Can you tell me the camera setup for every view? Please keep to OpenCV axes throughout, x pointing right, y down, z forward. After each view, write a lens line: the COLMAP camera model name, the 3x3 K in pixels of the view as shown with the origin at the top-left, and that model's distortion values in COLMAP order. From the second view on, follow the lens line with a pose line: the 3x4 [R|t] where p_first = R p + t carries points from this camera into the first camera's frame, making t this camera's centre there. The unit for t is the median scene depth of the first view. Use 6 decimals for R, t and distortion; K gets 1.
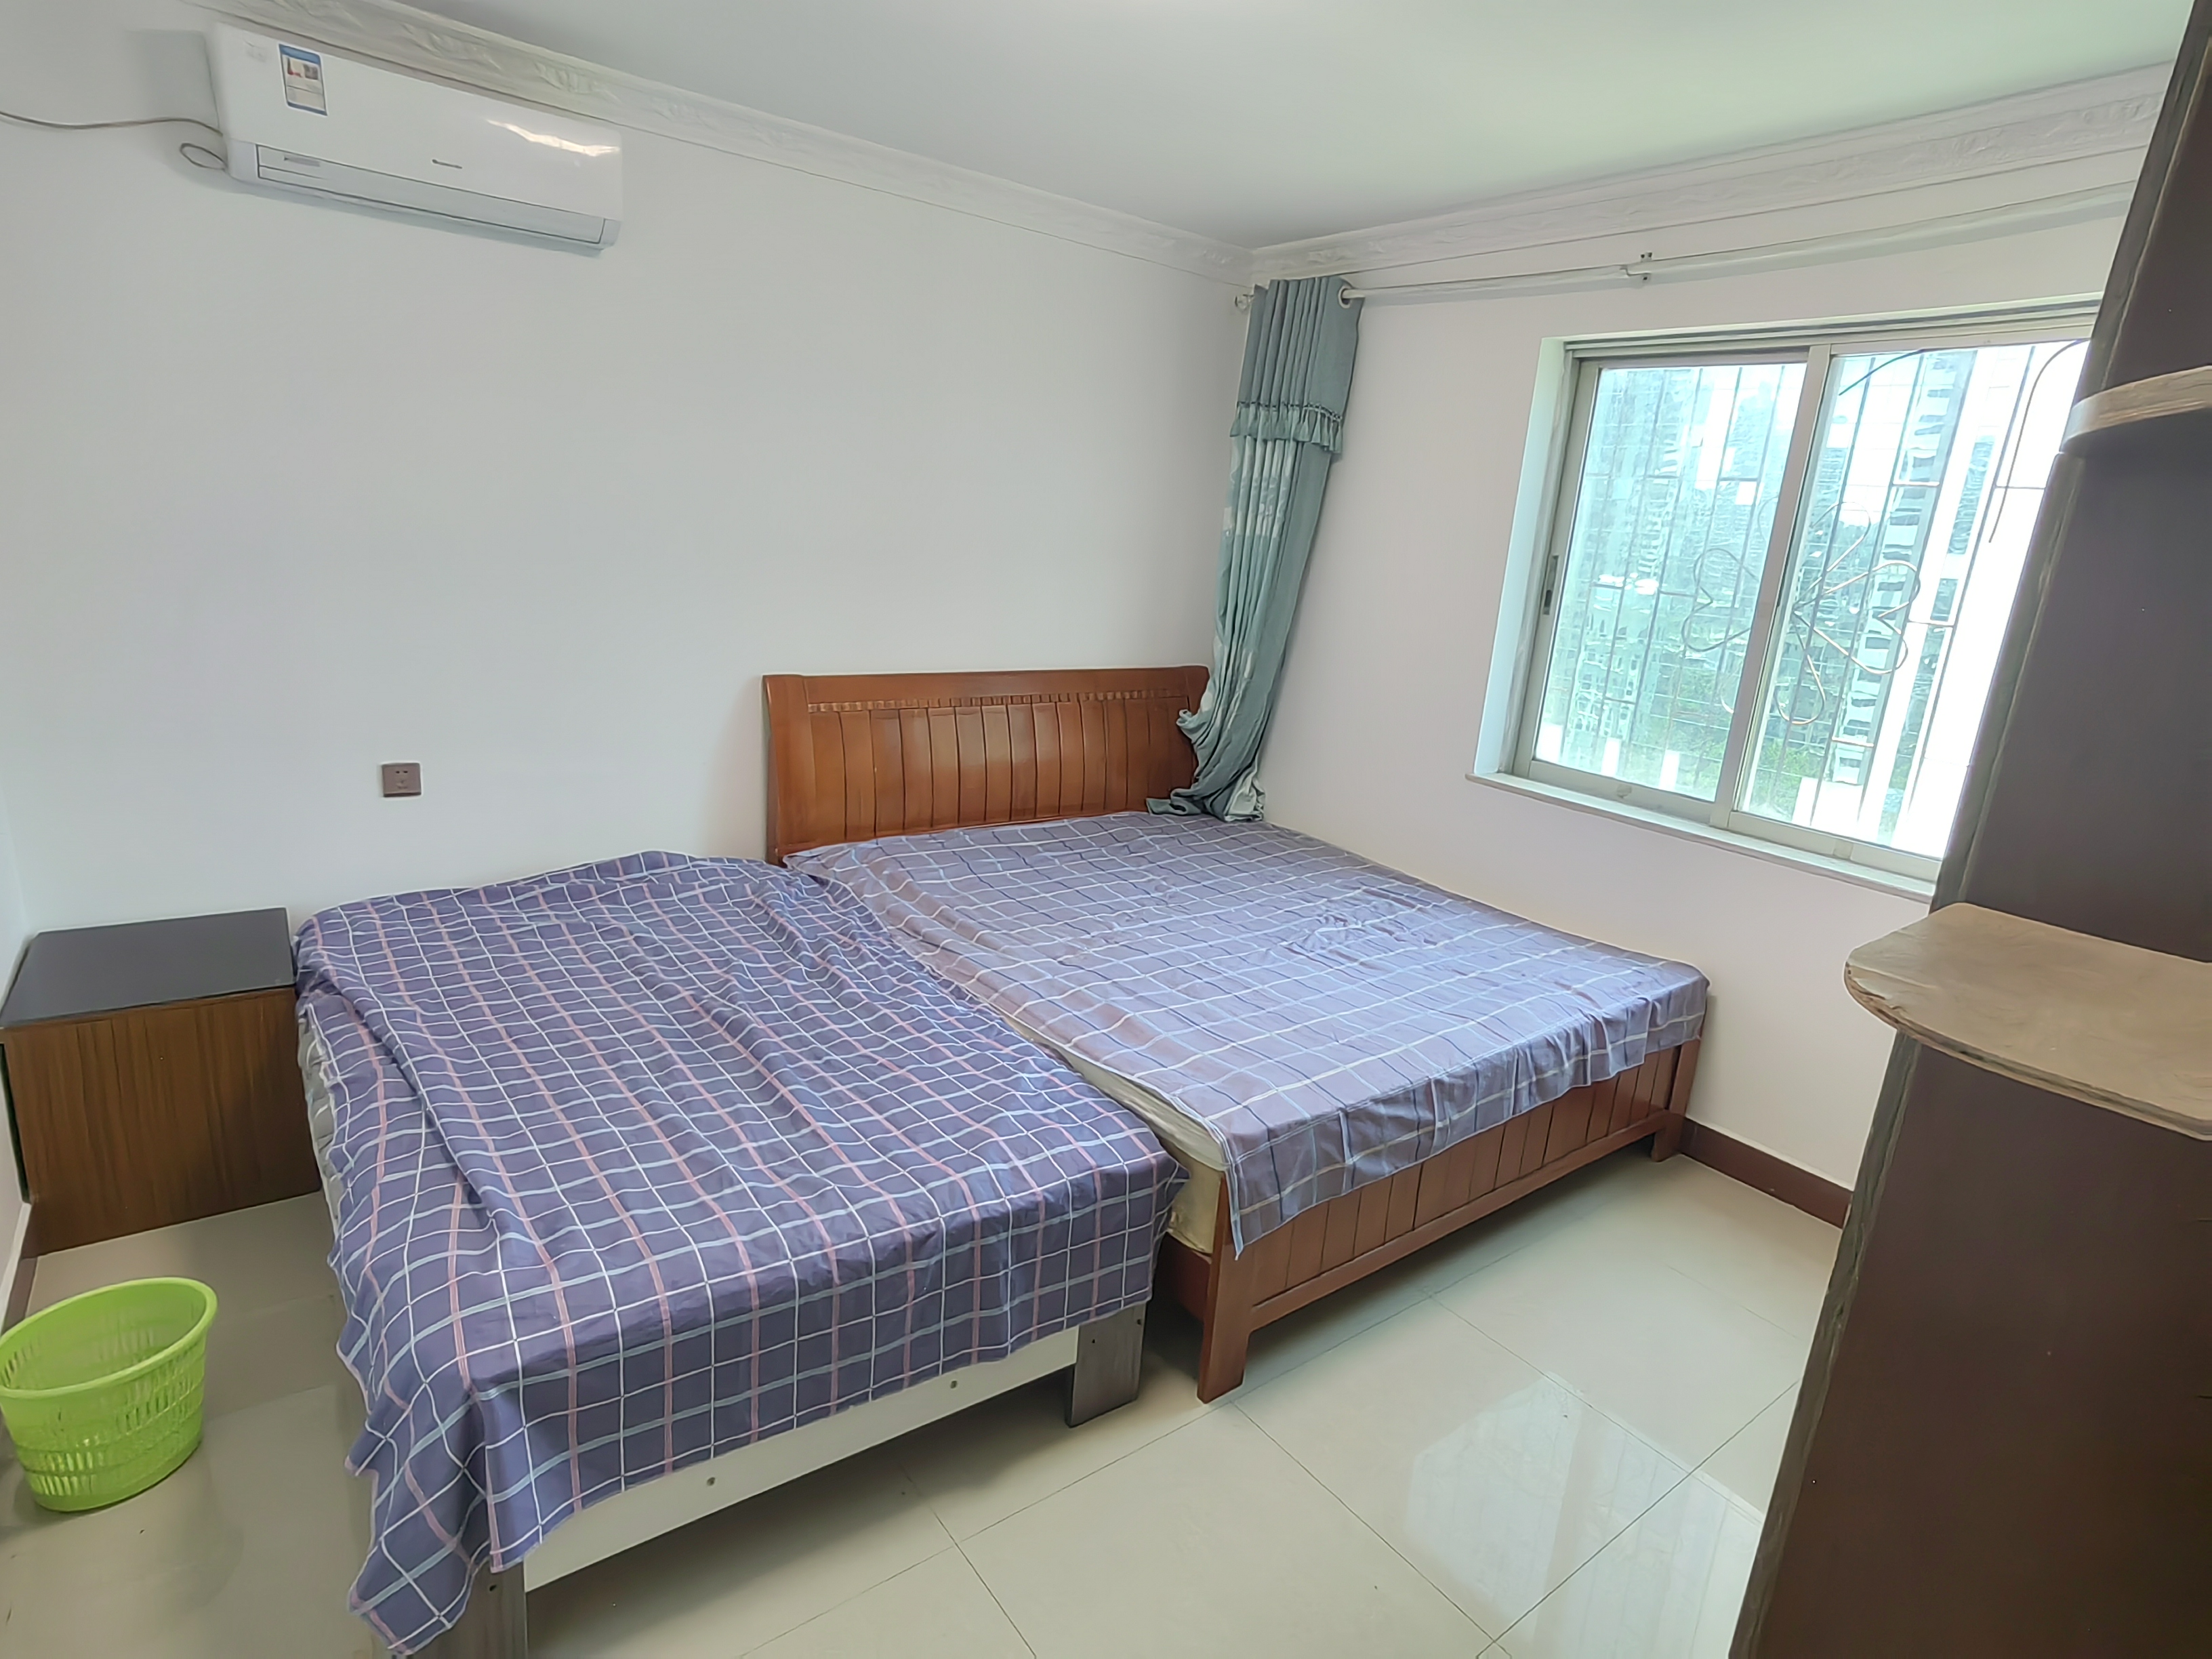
lens RADIAL K [[1192.9, 0, 1107.0], [0, 1192.9, 831.2], [0, 0, 1]] dist [-0.028281, 0.026776]
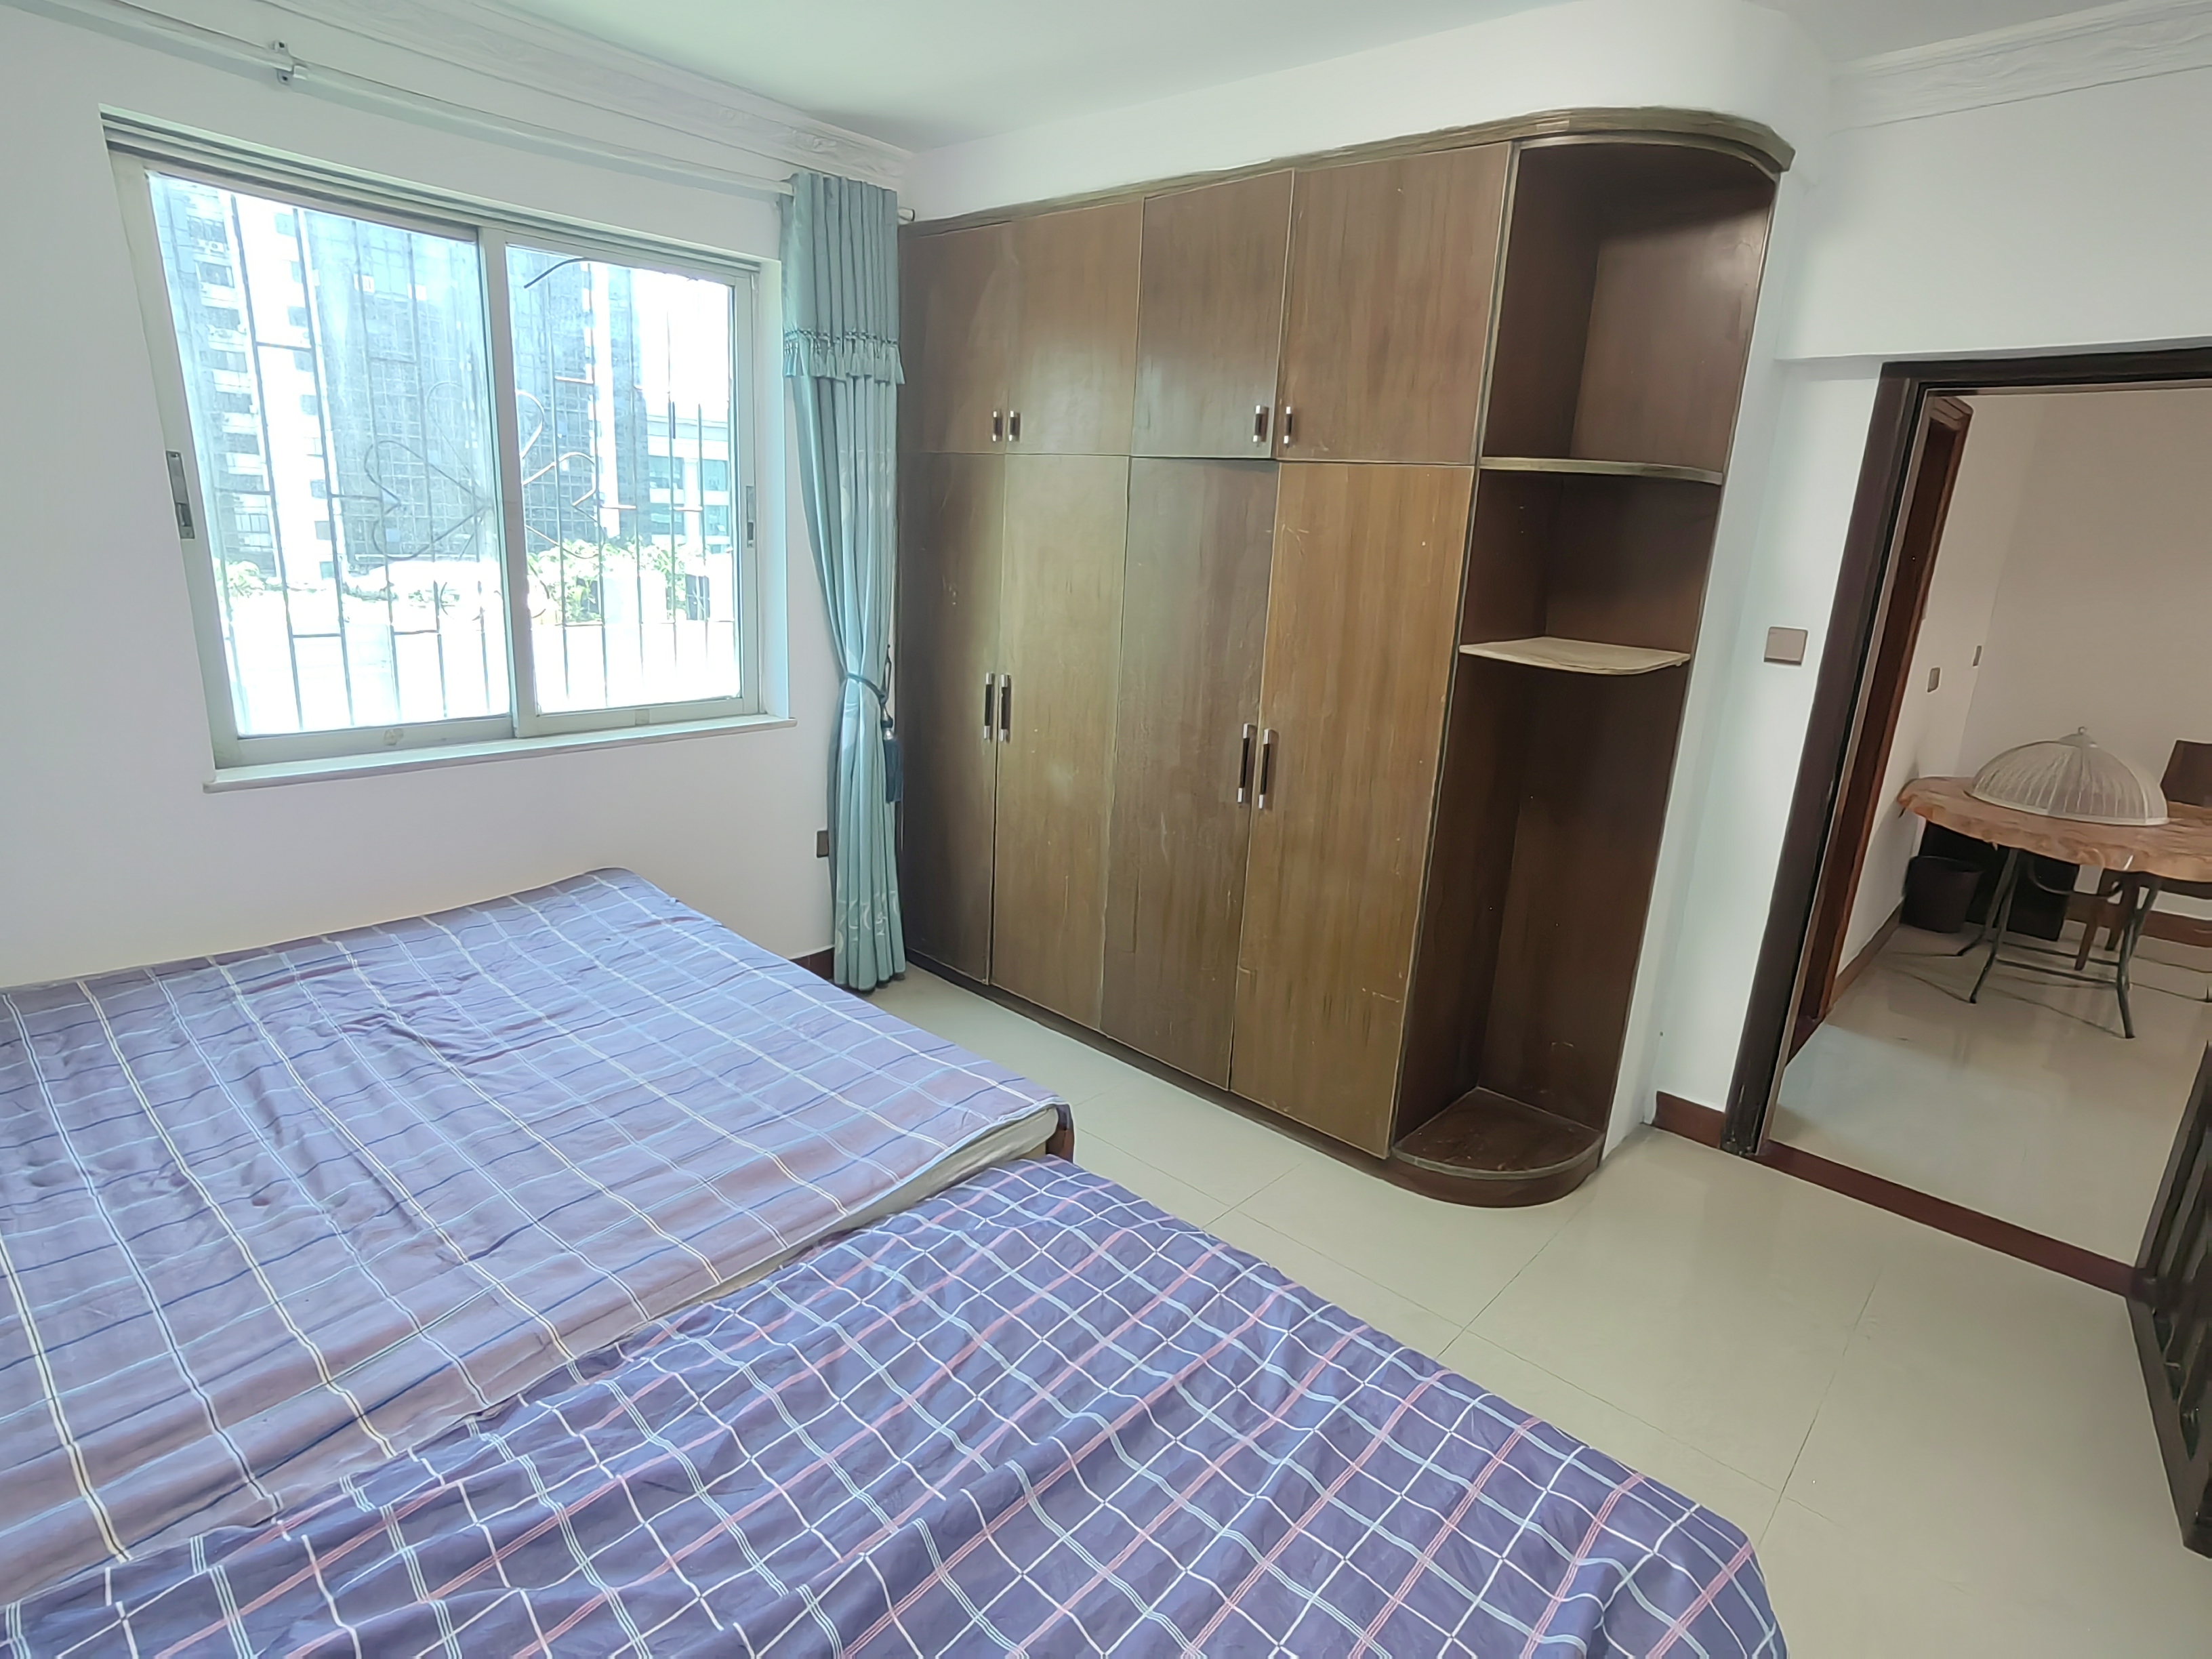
lens RADIAL K [[1192.9, 0, 1122.7], [0, 1192.9, 830.8], [0, 0, 1]] dist [-0.028281, 0.026776]
pose [[-0.198559, -0.341864, 0.918533, -0.542503], [0.184589, 0.907378, 0.377614, -0.227522], [-0.962549, 0.244530, -0.117064, 0.714797]]
